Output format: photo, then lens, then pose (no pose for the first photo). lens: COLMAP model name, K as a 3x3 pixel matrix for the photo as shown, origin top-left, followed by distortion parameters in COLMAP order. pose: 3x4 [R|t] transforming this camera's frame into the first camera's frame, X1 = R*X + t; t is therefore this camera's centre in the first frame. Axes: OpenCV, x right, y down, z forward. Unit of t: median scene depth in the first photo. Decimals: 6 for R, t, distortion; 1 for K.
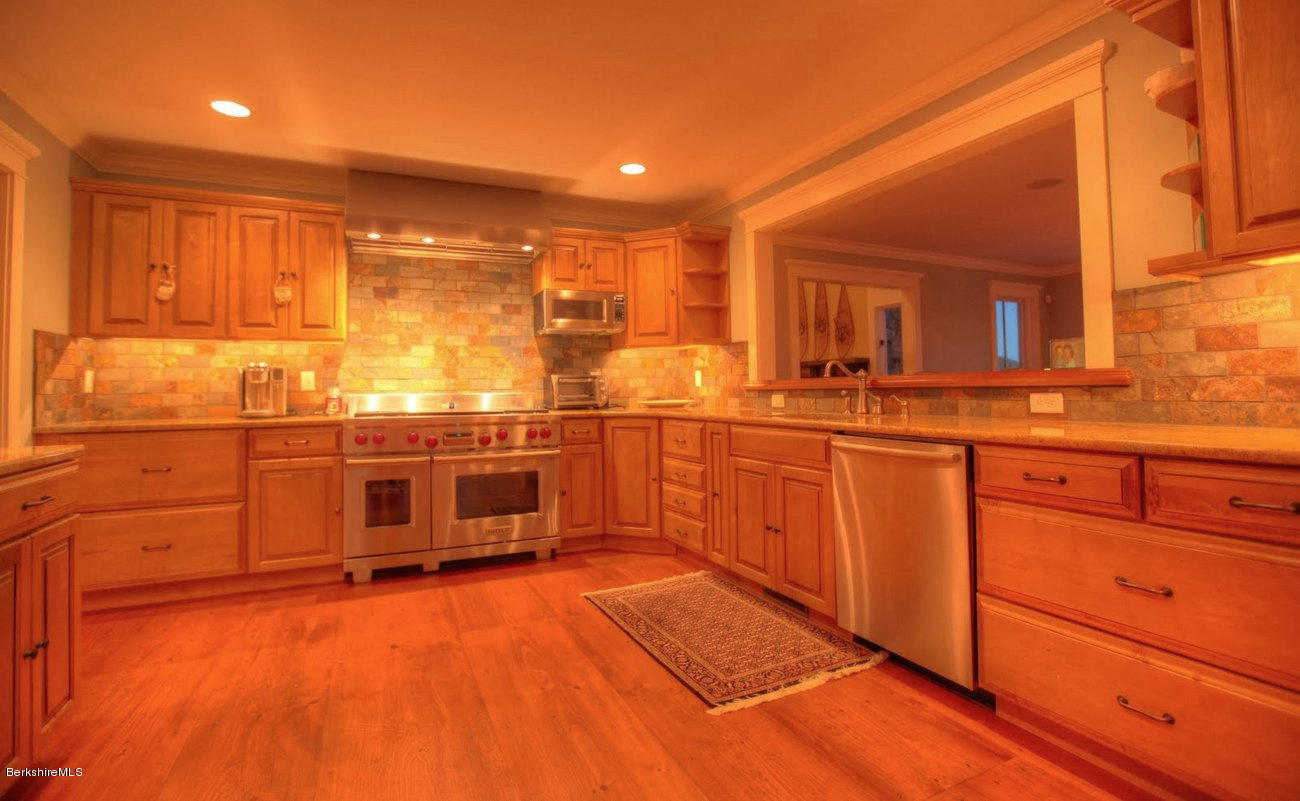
lens RADIAL K [[613.2, 0, 668.2], [0, 613.2, 369.3], [0, 0, 1]] dist [-0.019160, 0.000227]
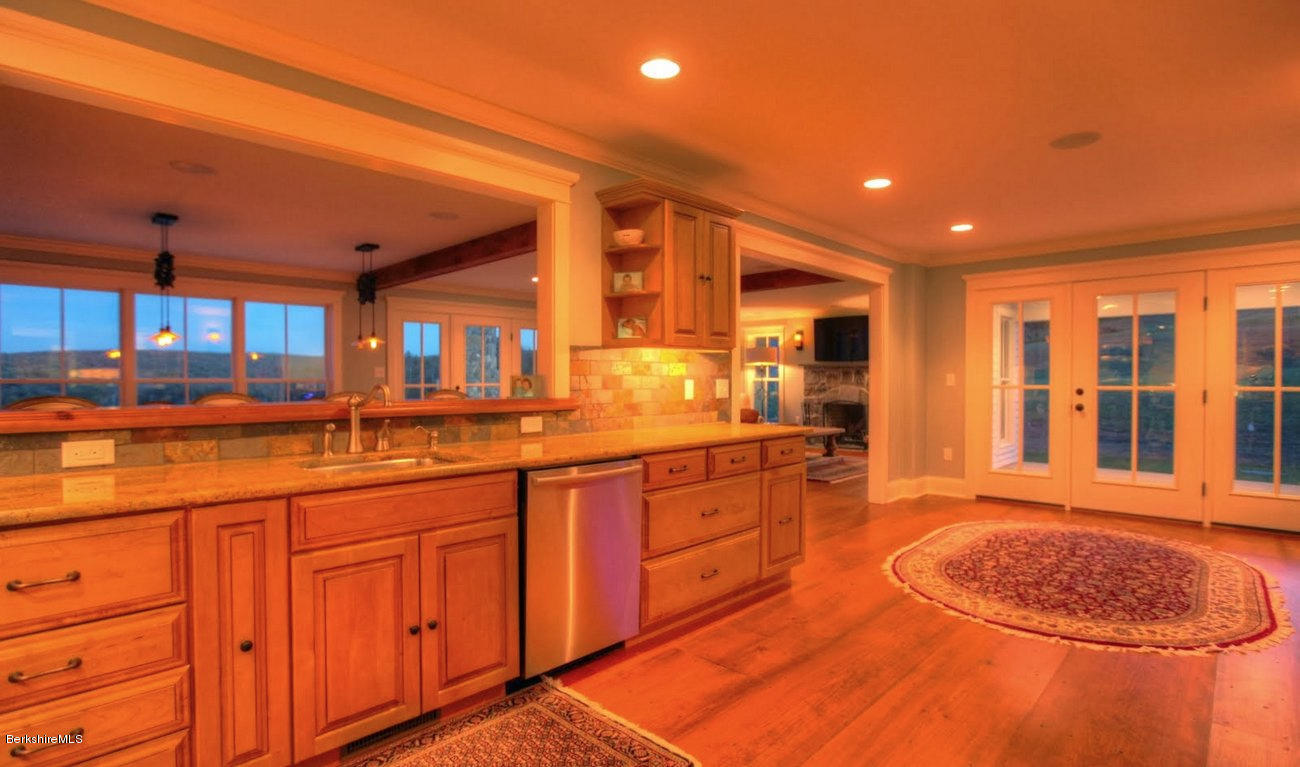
lens RADIAL K [[626.5, 0, 645.8], [0, 626.5, 387.3], [0, 0, 1]] dist [-0.017159, 0.001902]
pose [[-0.324963, 0.002029, 0.945725, -0.440779], [-0.028946, 0.999508, -0.012091, -0.008597], [-0.945284, -0.031304, -0.324744, 0.755835]]
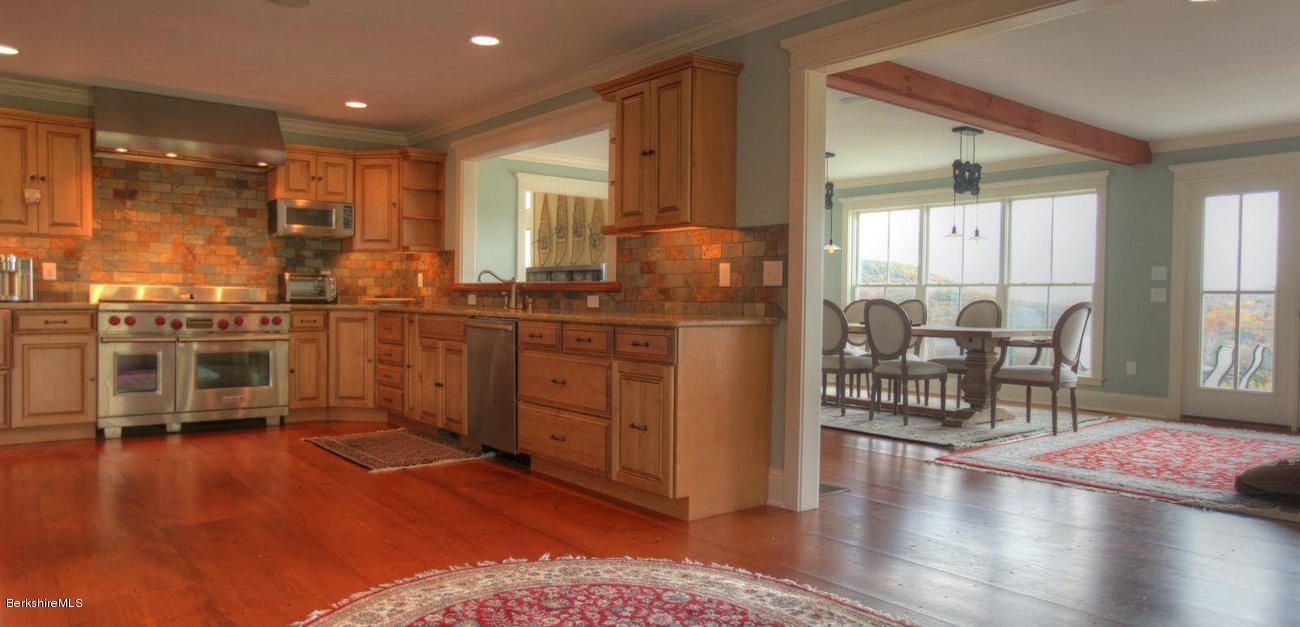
lens RADIAL K [[846.8, 0, 648.0], [0, 846.8, 312.4], [0, 0, 1]] dist [0.008046, 0.003594]
pose [[0.980224, 0.023712, 0.196466, 0.197819], [-0.033997, 0.998213, 0.049145, -0.021259], [-0.194950, -0.054853, 0.979278, -0.817579]]
